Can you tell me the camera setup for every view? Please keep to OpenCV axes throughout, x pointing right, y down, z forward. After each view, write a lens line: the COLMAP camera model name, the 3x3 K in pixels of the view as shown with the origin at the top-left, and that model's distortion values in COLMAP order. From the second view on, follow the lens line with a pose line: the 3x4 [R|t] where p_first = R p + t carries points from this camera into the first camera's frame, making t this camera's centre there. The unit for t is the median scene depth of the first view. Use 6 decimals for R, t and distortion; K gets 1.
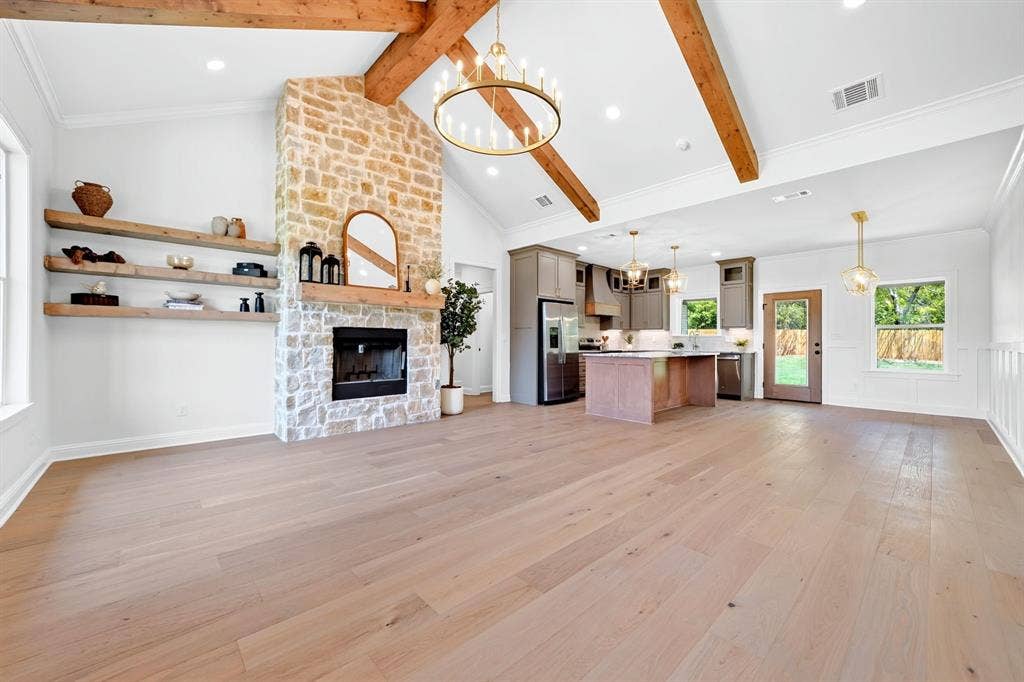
lens RADIAL K [[403.7, 0, 510.0], [0, 403.7, 339.9], [0, 0, 1]] dist [-0.010814, 0.002709]
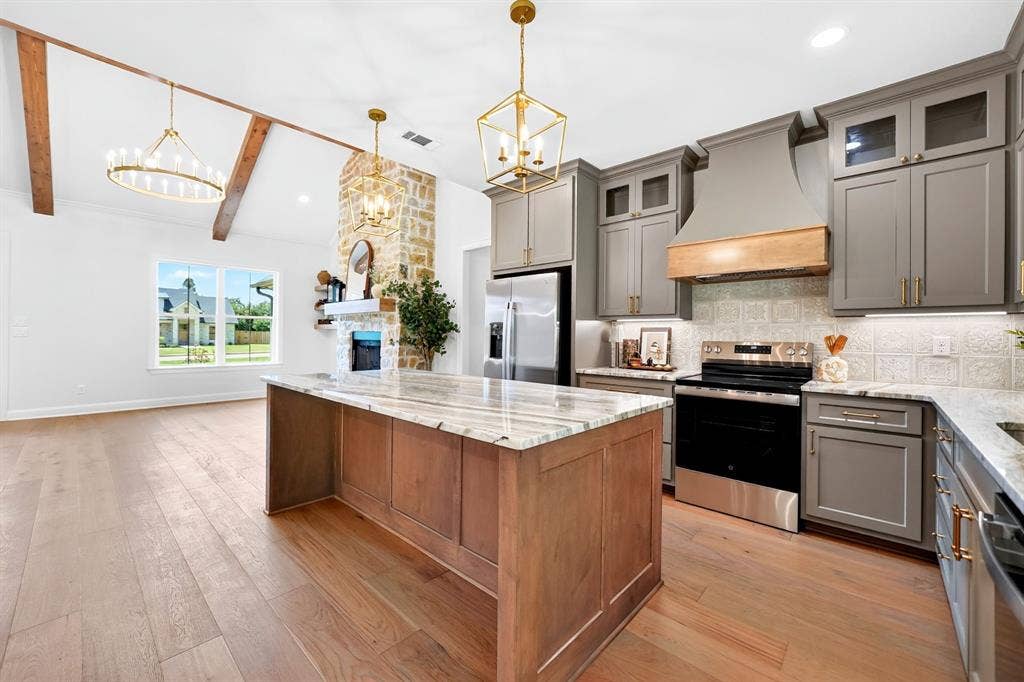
lens RADIAL K [[403.7, 0, 511.8], [0, 403.7, 336.7], [0, 0, 1]] dist [-0.010814, 0.002709]
pose [[0.076519, 0.000618, -0.997068, 0.660381], [-0.003303, 0.999994, 0.000367, -0.010351], [0.997063, 0.003265, 0.076521, 0.947967]]
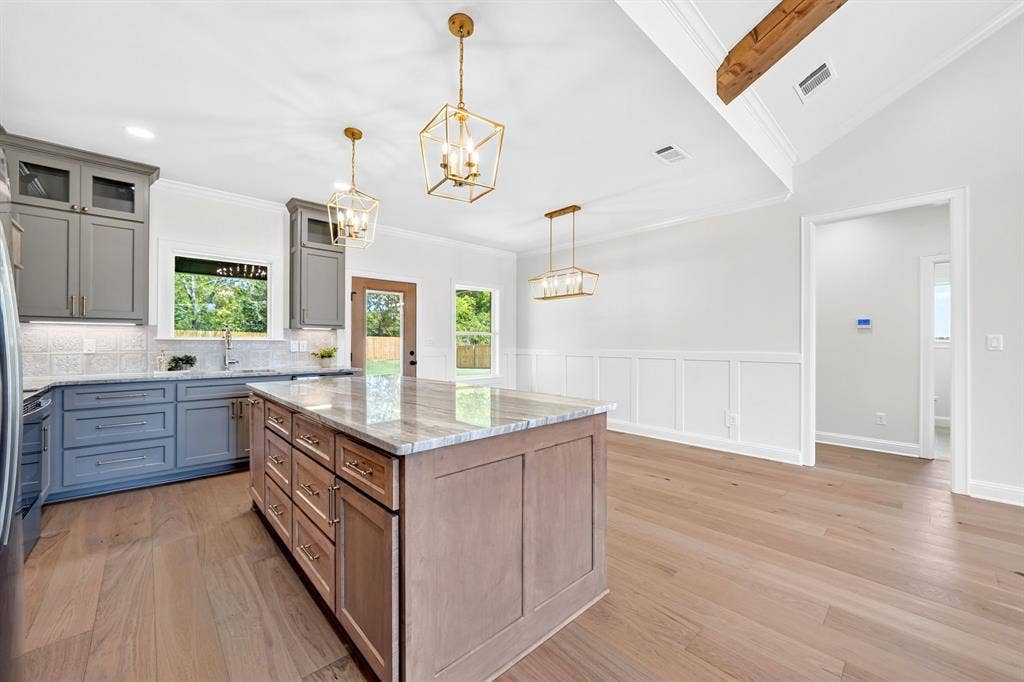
lens RADIAL K [[398.1, 0, 513.1], [0, 398.1, 341.2], [0, 0, 1]] dist [-0.007964, 0.001162]
pose [[-0.005253, 0.001141, 0.999986, -0.006571], [-0.007201, 0.999973, -0.001179, -0.012425], [-0.999960, -0.007207, -0.005245, 0.812650]]
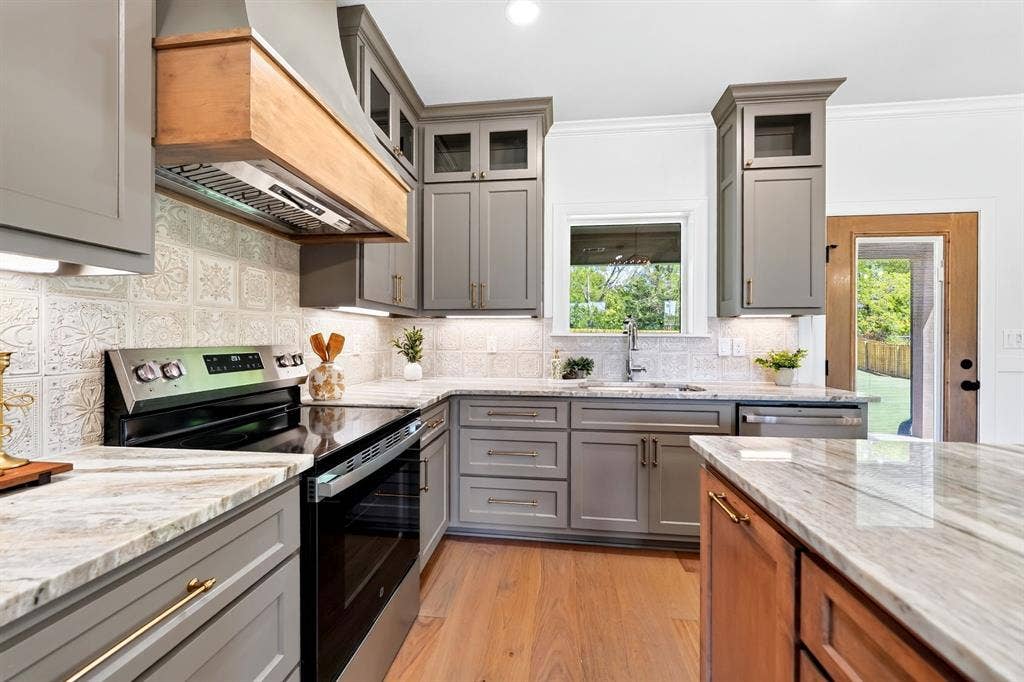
lens RADIAL K [[403.7, 0, 508.5], [0, 403.7, 339.2], [0, 0, 1]] dist [-0.010814, 0.002709]
pose [[0.764187, -0.000605, 0.644994, 0.220861], [-0.004993, 0.999964, 0.006854, -0.011179], [-0.644975, -0.008458, 0.764157, 0.996457]]
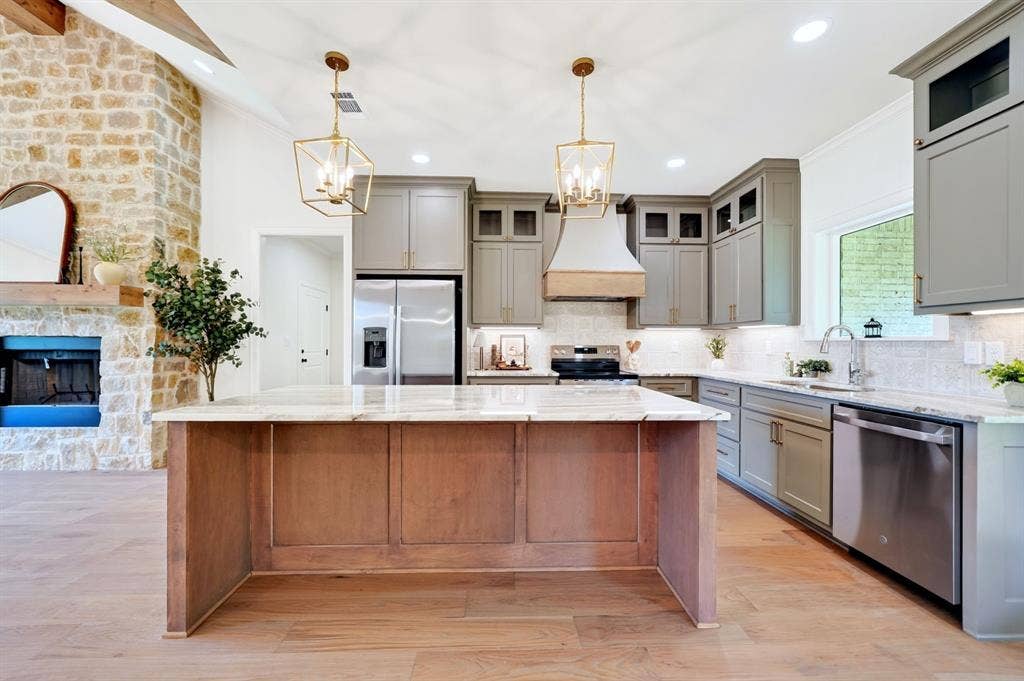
lens RADIAL K [[403.7, 0, 505.5], [0, 403.7, 342.3], [0, 0, 1]] dist [-0.010814, 0.002709]
pose [[0.751315, -0.001258, -0.659942, 0.559048], [0.002532, 0.999996, 0.000977, -0.011323], [0.659939, -0.002405, 0.751316, 0.700916]]
